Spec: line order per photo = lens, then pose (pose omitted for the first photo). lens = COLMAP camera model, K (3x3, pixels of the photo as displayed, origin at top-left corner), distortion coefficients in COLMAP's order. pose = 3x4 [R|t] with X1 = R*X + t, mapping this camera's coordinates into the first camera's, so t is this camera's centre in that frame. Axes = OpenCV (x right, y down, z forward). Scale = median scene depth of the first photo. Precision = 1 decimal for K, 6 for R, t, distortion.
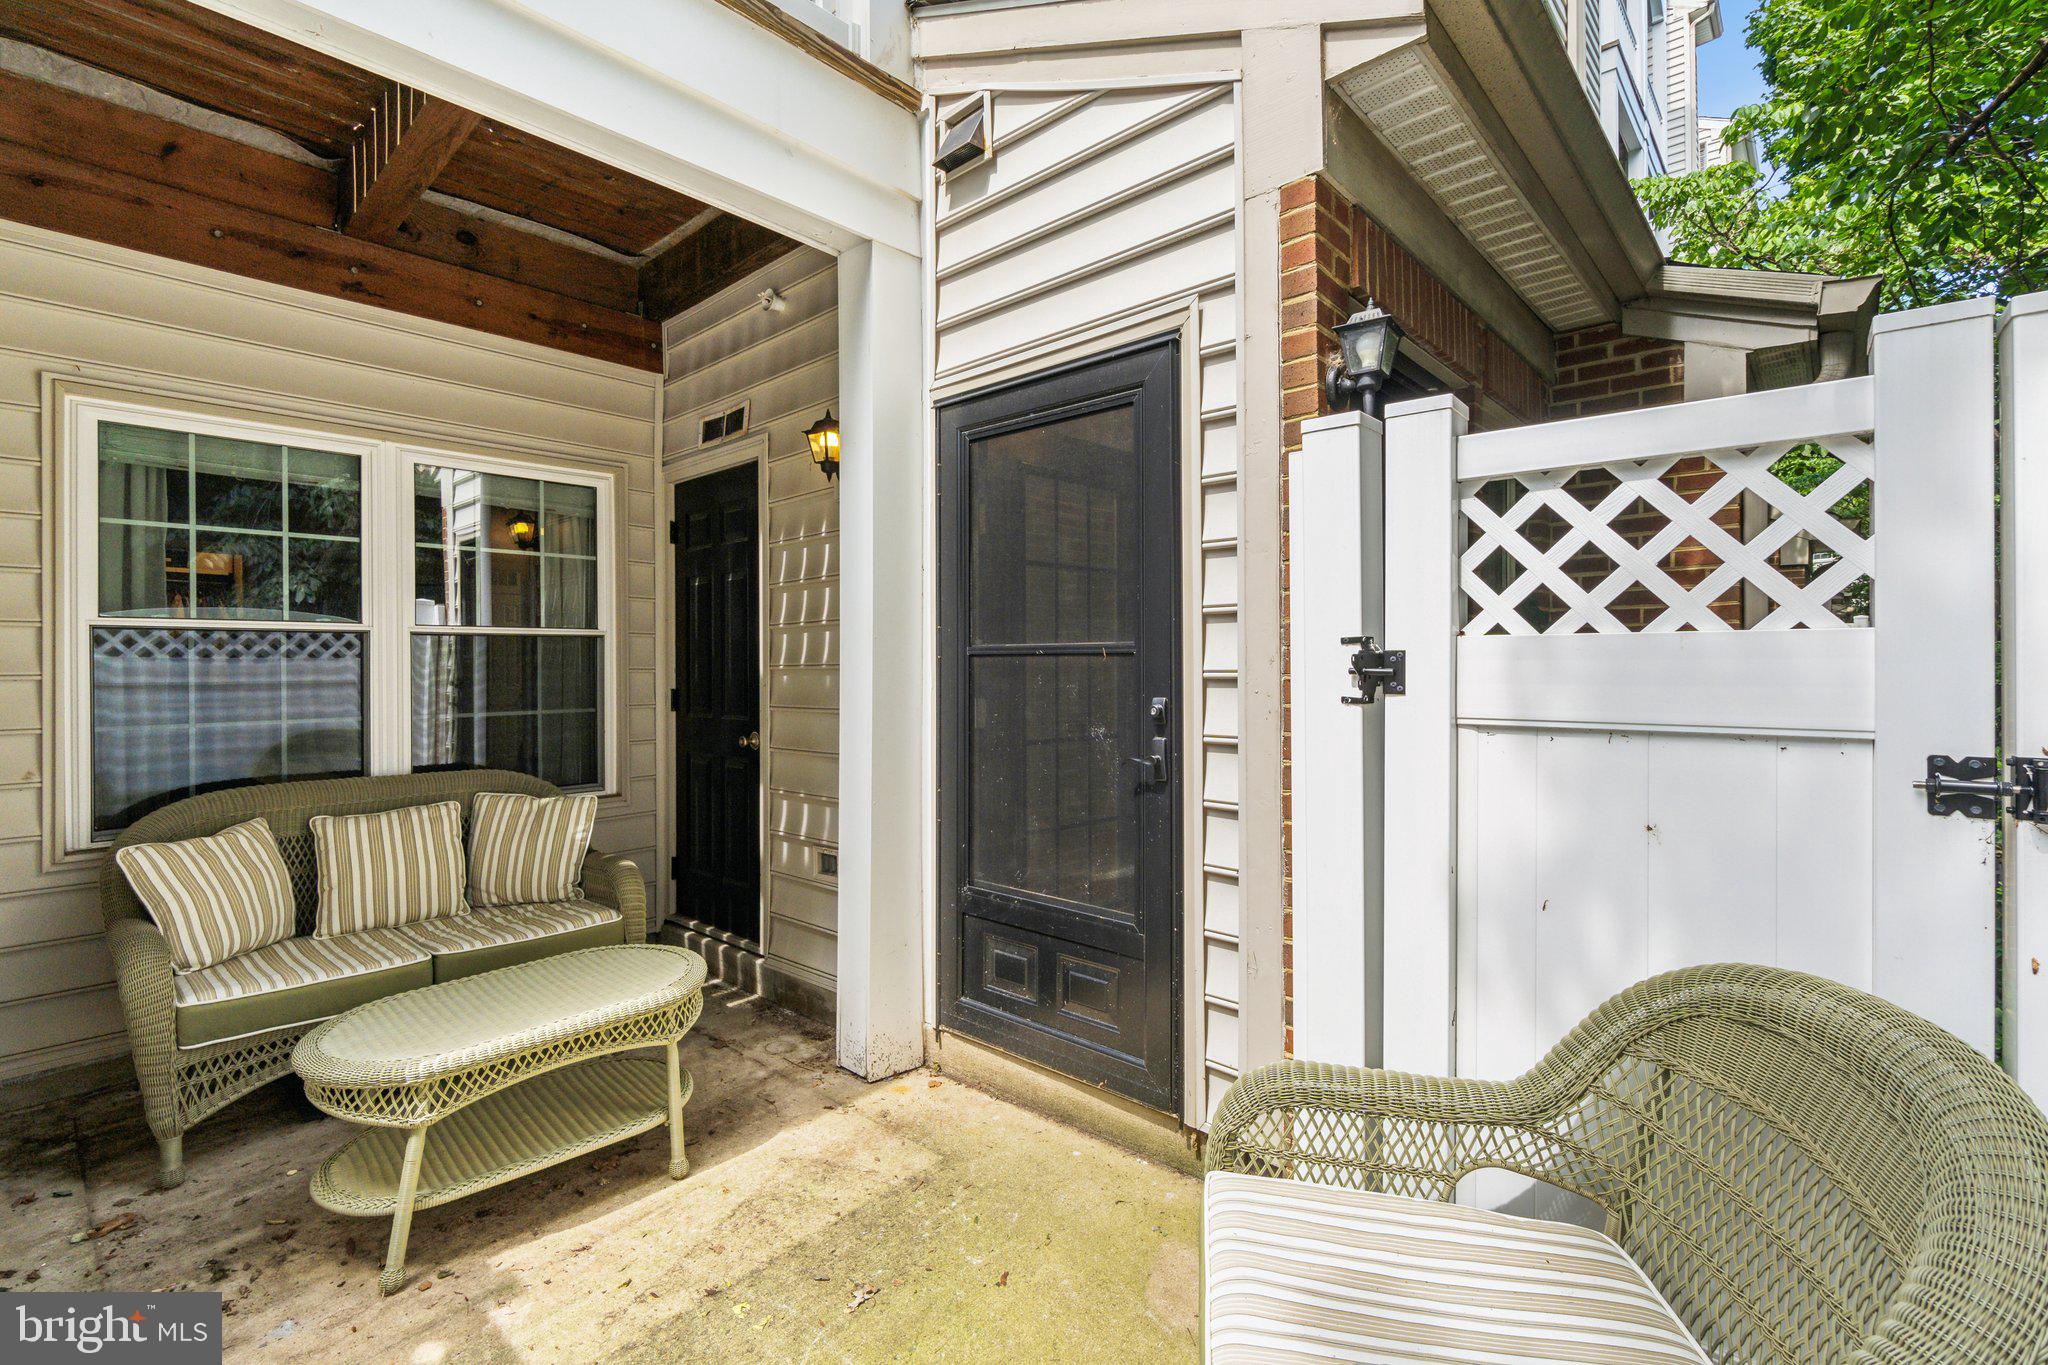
lens RADIAL K [[887.5, 0, 1039.6], [0, 887.5, 666.0], [0, 0, 1]] dist [-0.004792, -0.000509]
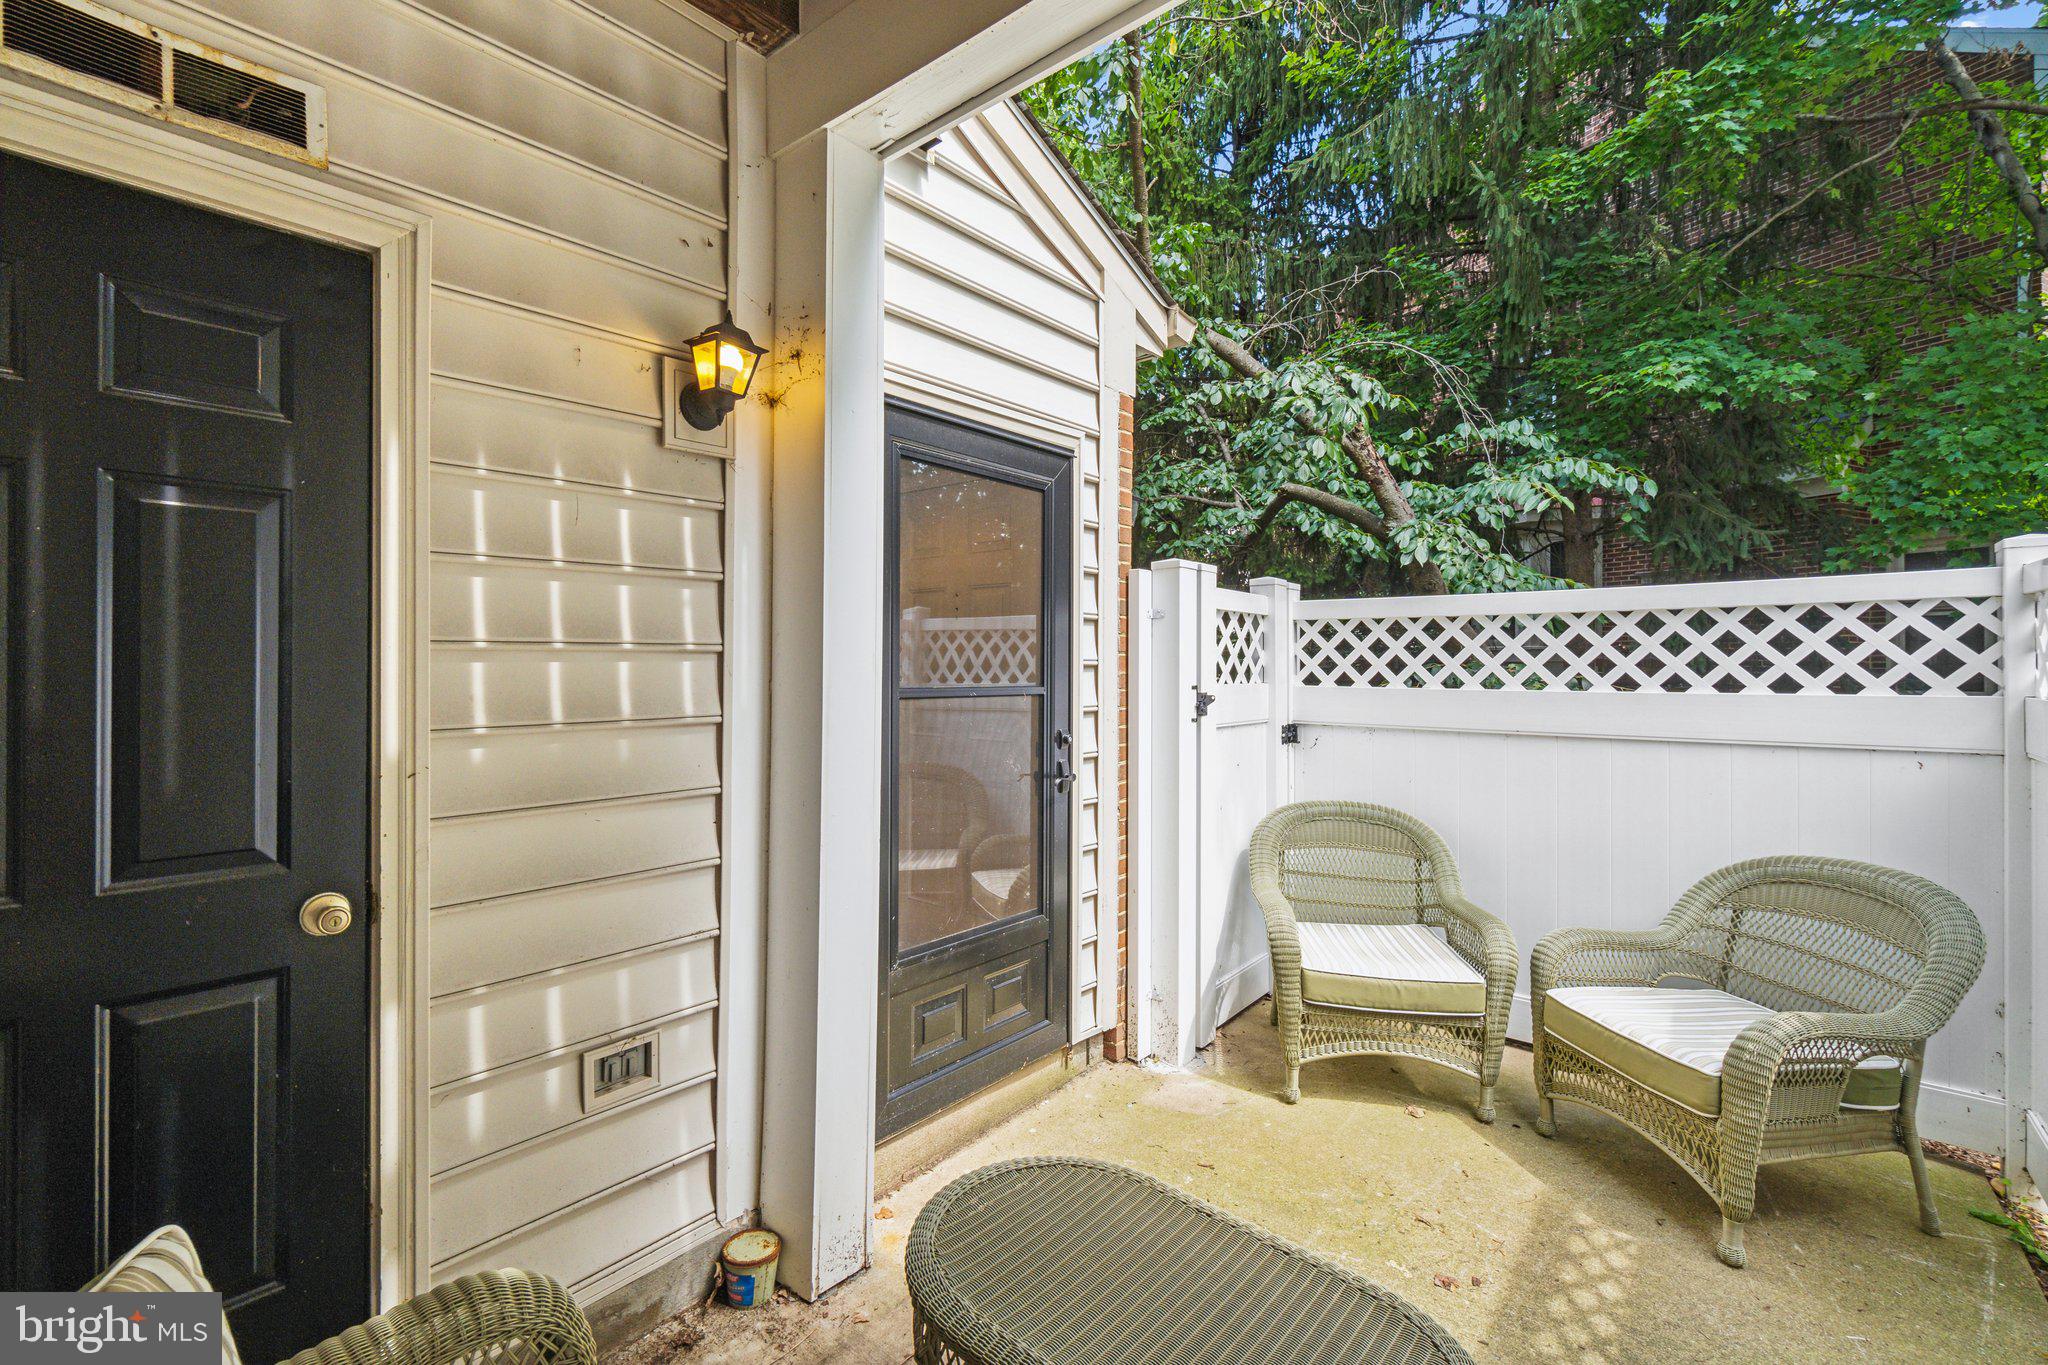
lens RADIAL K [[913.9, 0, 1020.3], [0, 913.9, 676.1], [0, 0, 1]] dist [-0.067592, 0.020402]
pose [[-0.014172, 0.001674, 0.999898, -0.945348], [0.000602, 0.999998, -0.001665, -0.029969], [-0.999899, 0.000579, -0.014173, 0.862123]]
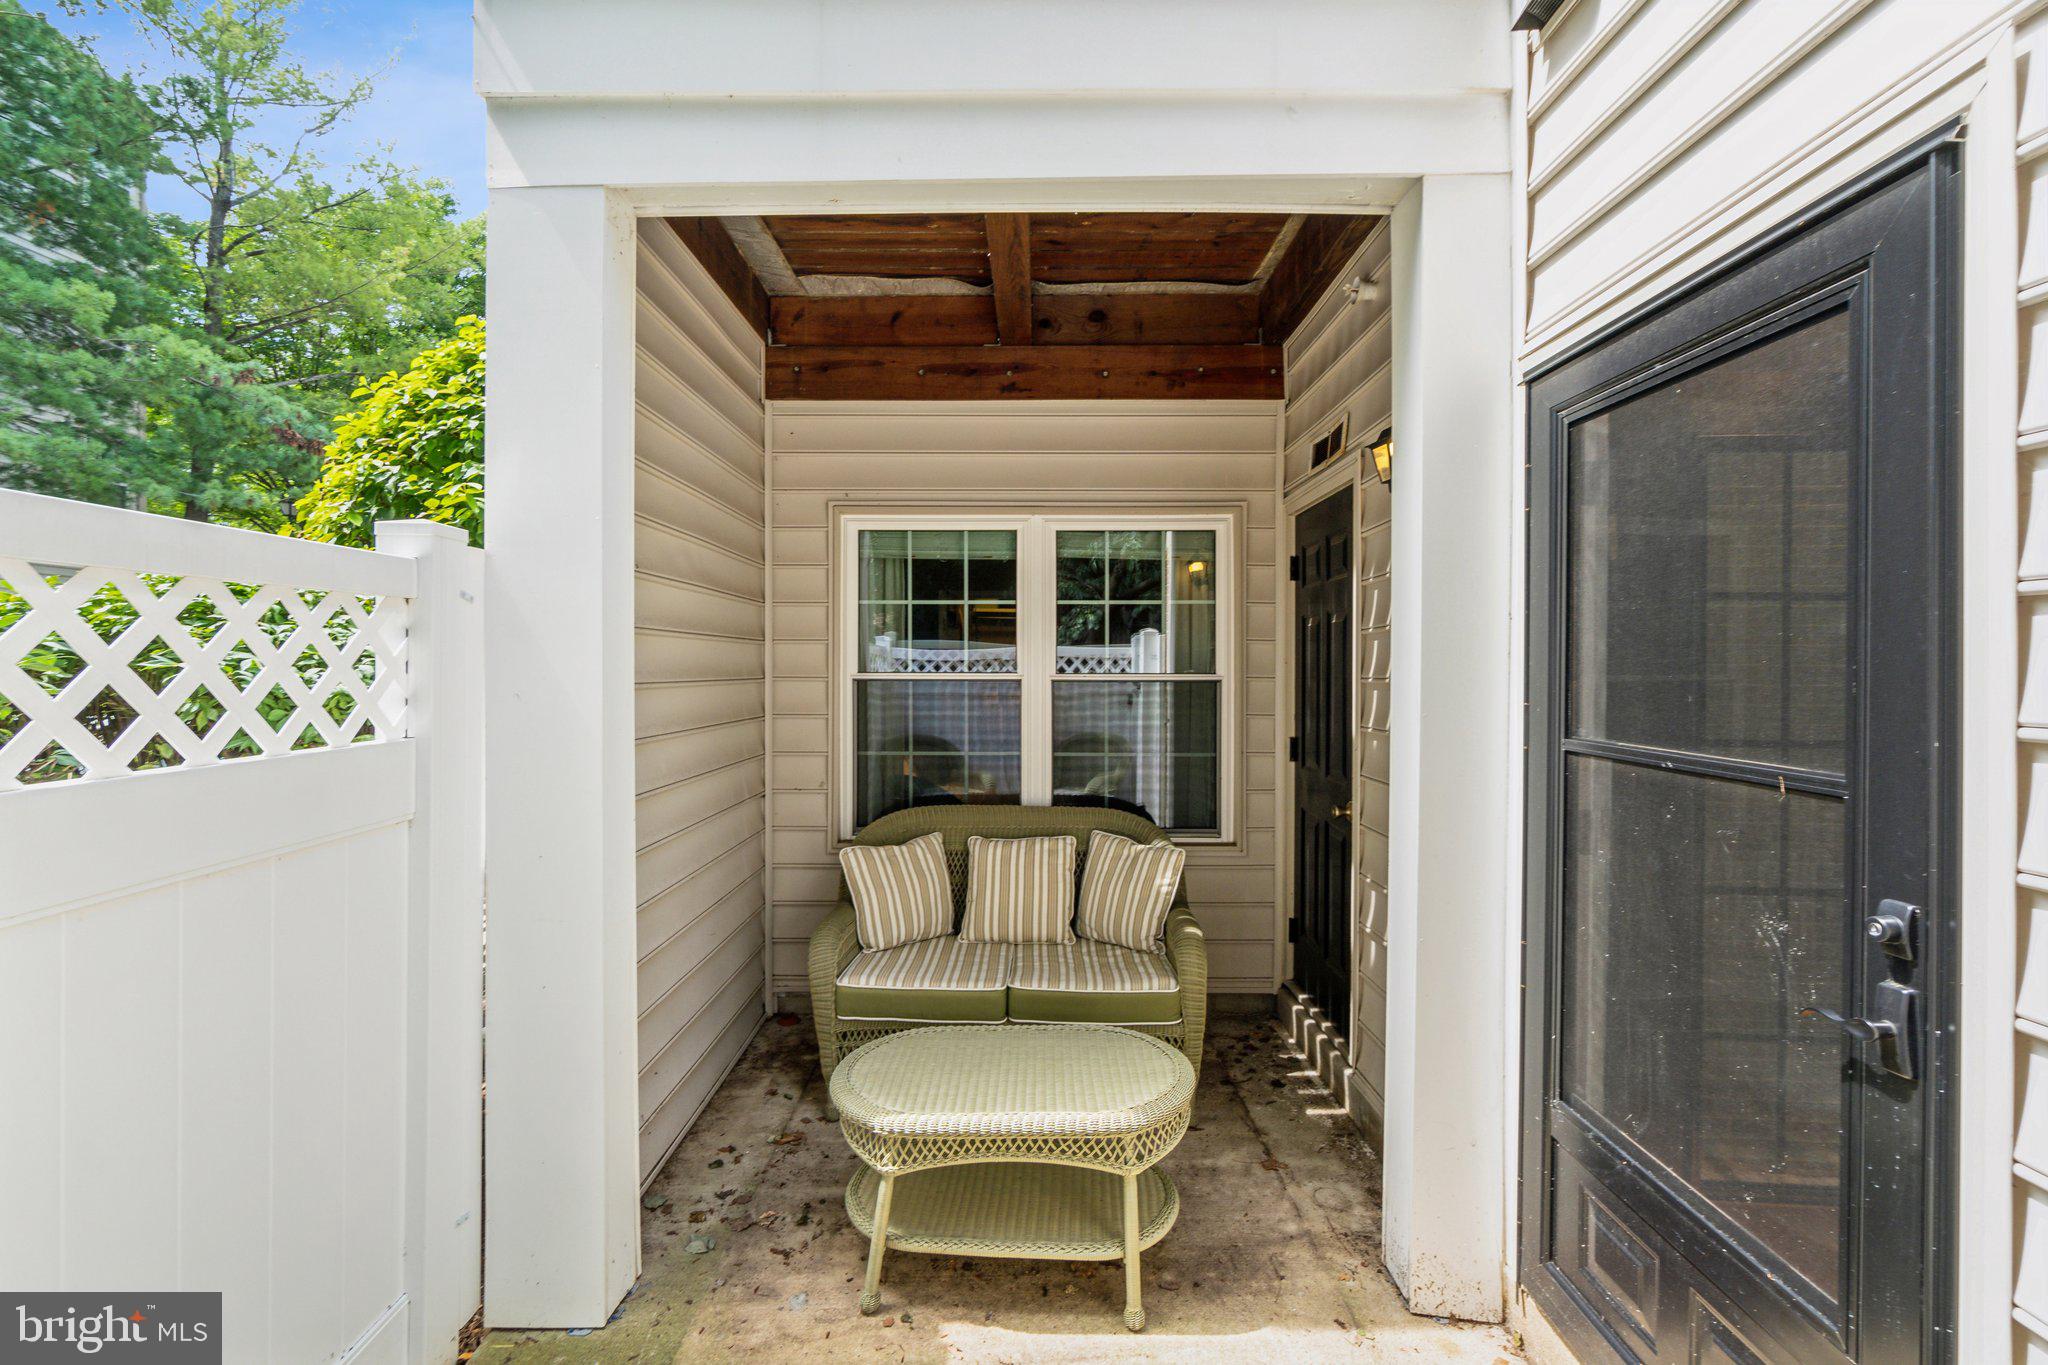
lens RADIAL K [[887.5, 0, 1039.6], [0, 887.5, 666.0], [0, 0, 1]] dist [-0.004792, -0.000509]
pose [[0.664913, 0.013583, -0.746798, 0.141271], [-0.013623, 0.999889, 0.006057, -0.069627], [0.746797, 0.006146, 0.665024, 0.258522]]
